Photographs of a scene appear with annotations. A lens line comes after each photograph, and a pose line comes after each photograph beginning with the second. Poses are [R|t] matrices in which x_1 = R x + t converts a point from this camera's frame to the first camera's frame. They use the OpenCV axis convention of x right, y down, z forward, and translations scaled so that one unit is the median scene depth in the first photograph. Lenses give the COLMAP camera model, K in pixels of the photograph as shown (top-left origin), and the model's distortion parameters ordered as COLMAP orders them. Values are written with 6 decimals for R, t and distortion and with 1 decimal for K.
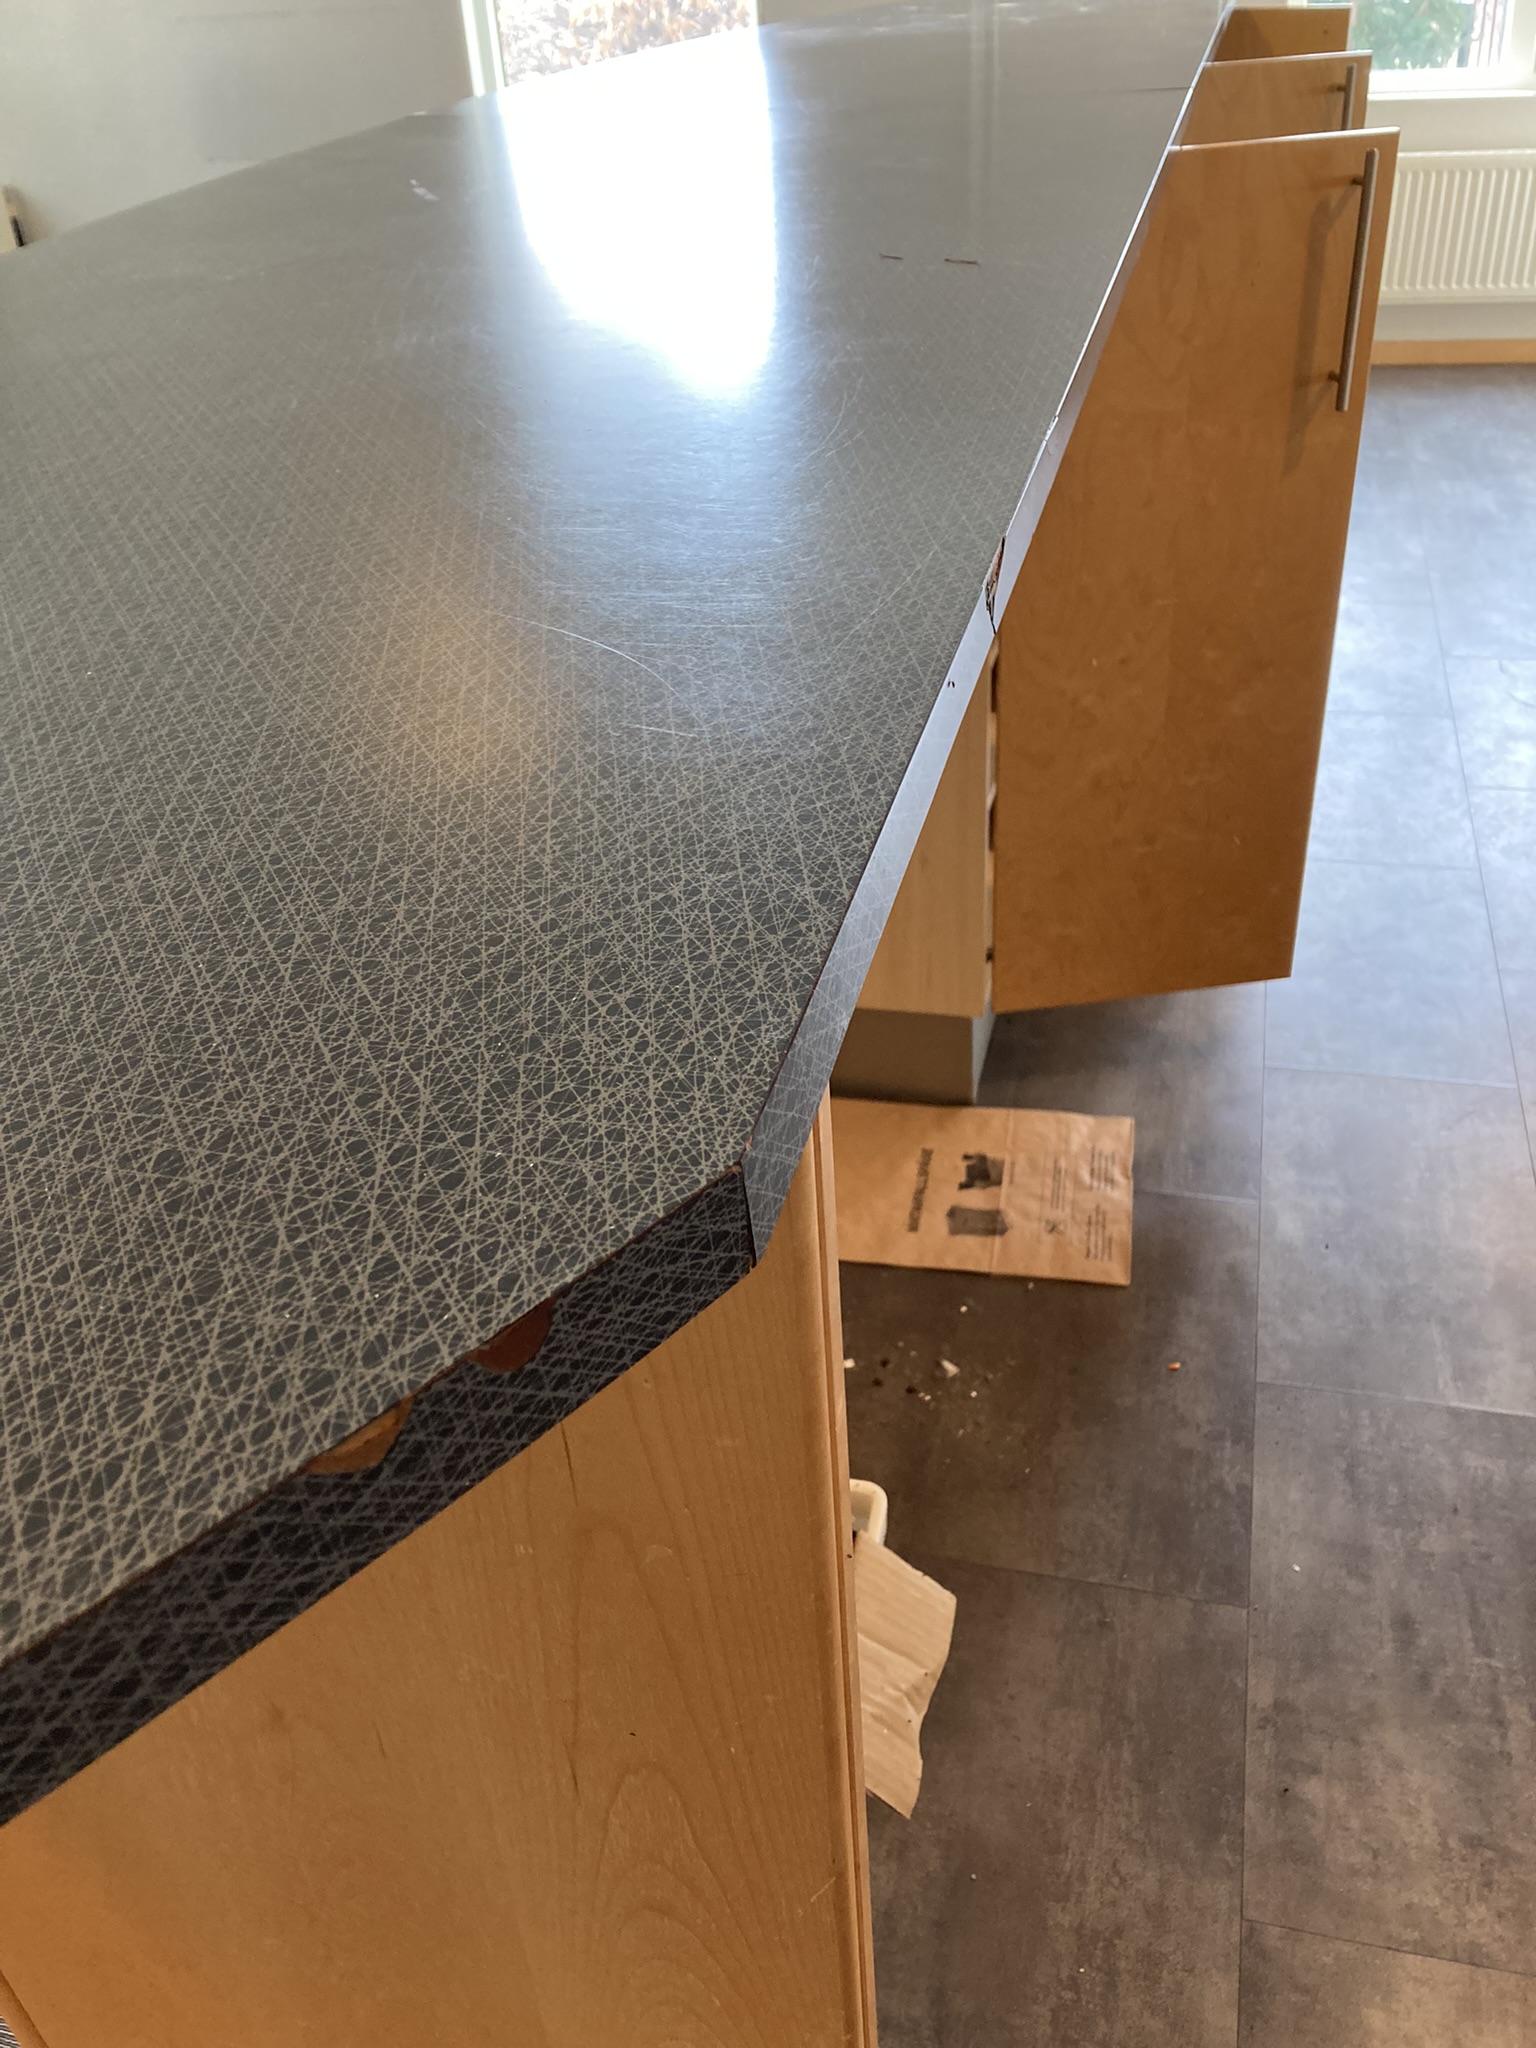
lens RADIAL K [[1700.4, 0, 768.0], [0, 1700.4, 1024.0], [0, 0, 1]] dist [0.069401, -0.014932]
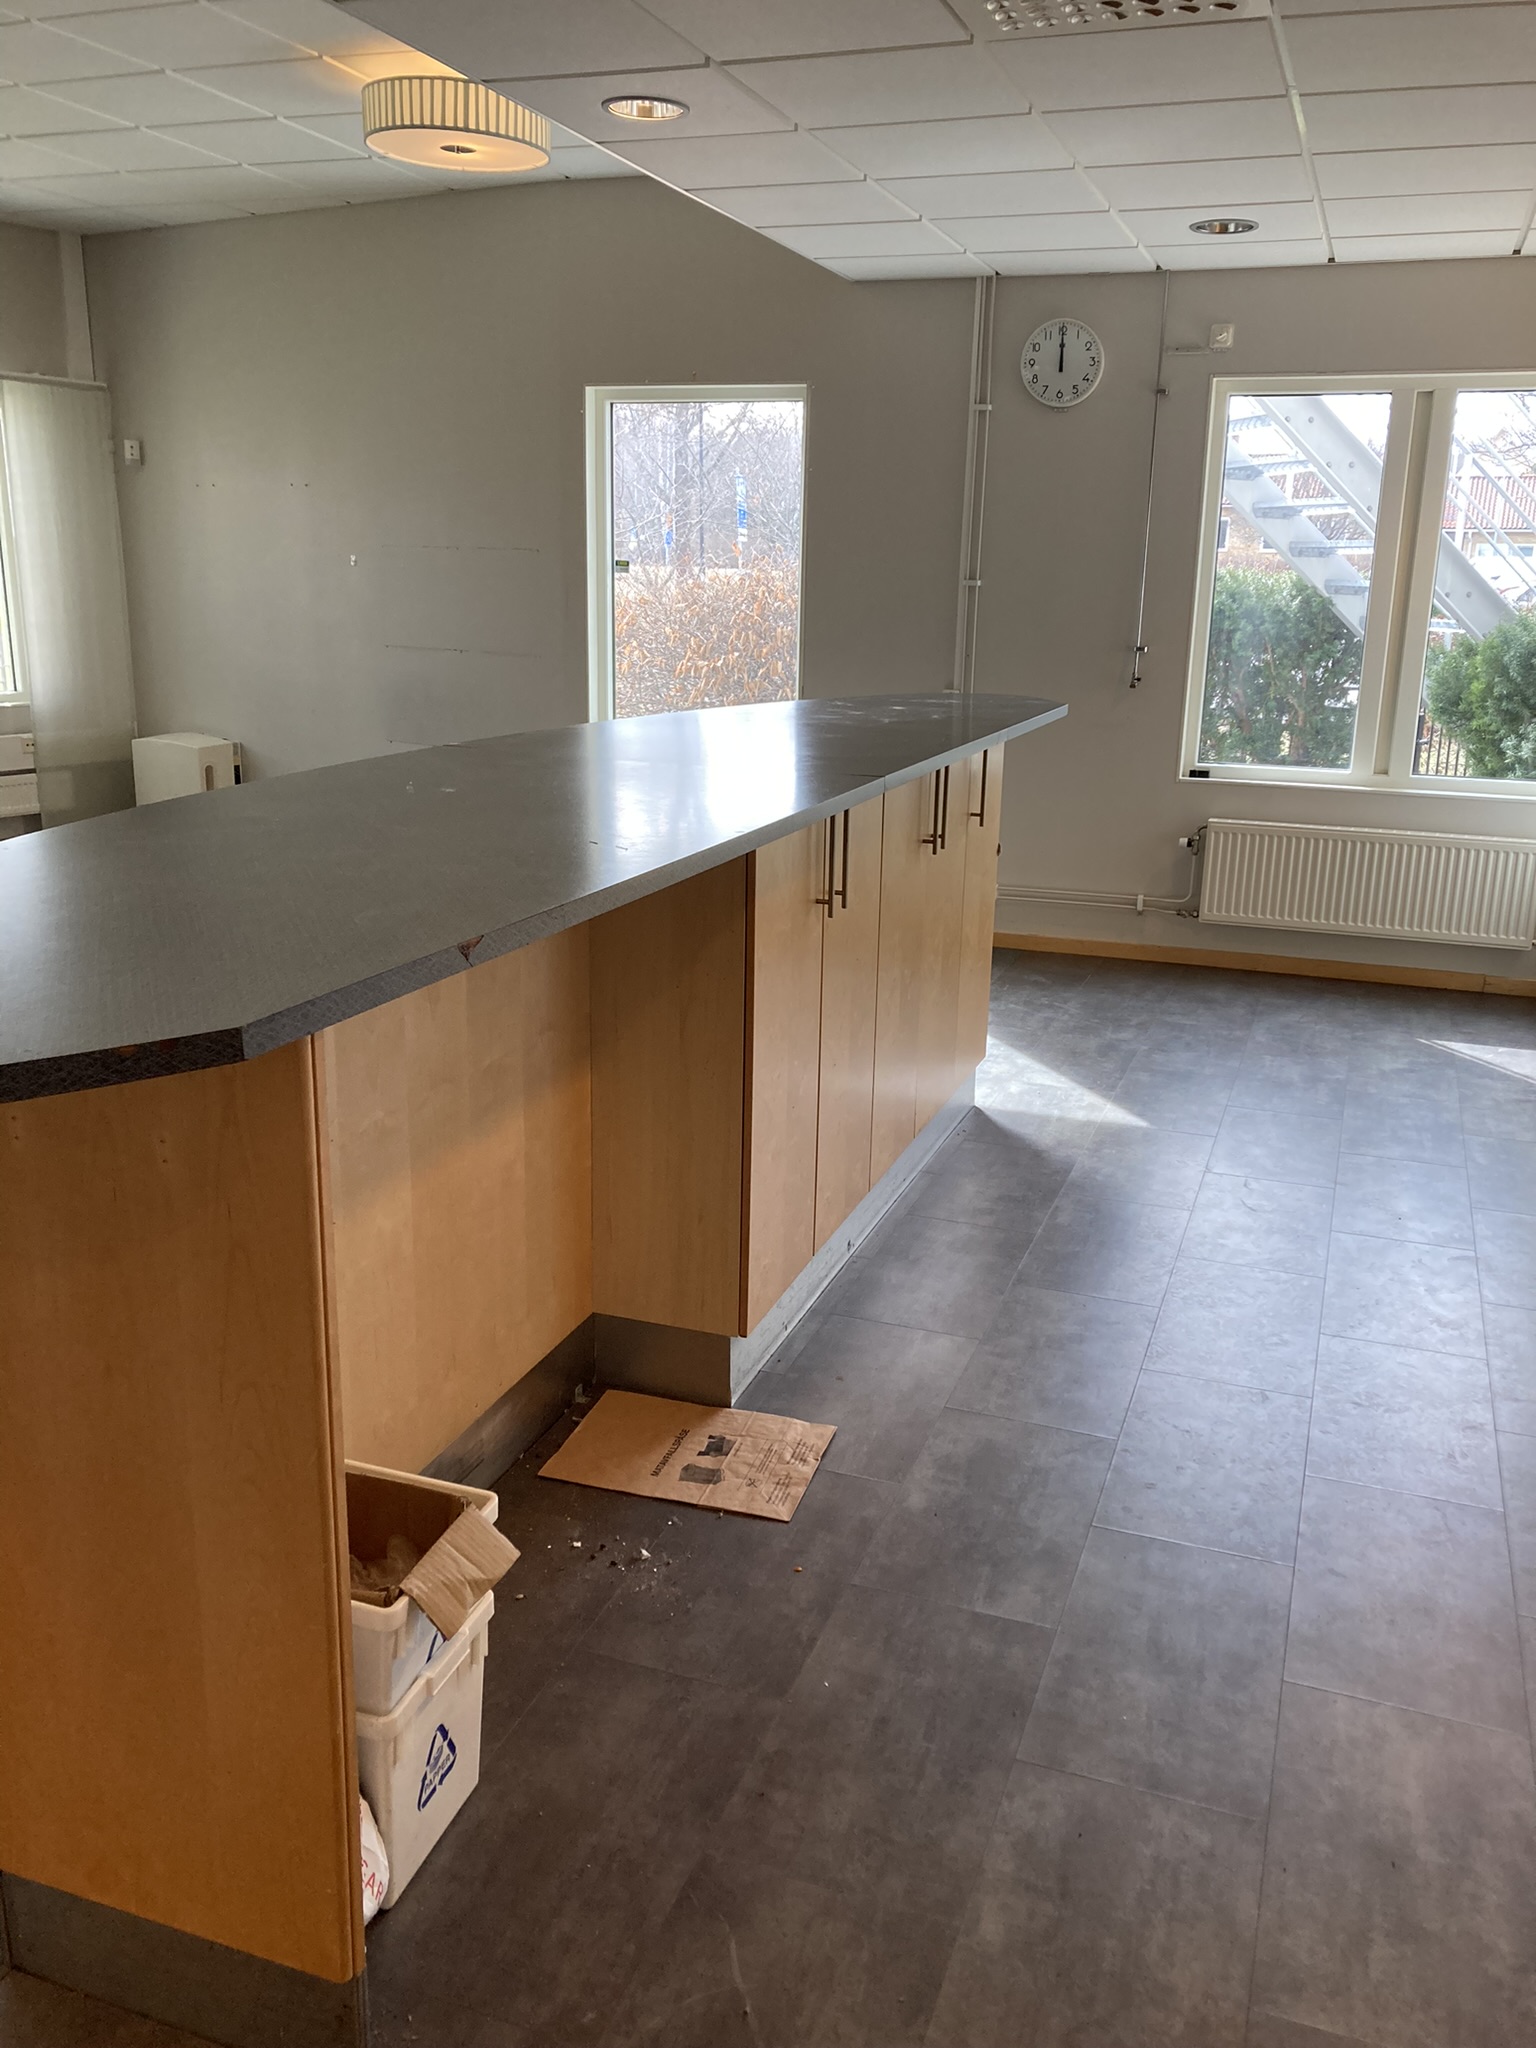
lens RADIAL K [[1700.4, 0, 768.0], [0, 1700.4, 1024.0], [0, 0, 1]] dist [0.069401, -0.014932]
pose [[0.991600, 0.106752, -0.073028, 0.238906], [-0.124052, 0.944760, -0.303380, 0.184501], [0.036607, 0.309891, 0.950067, -0.439087]]
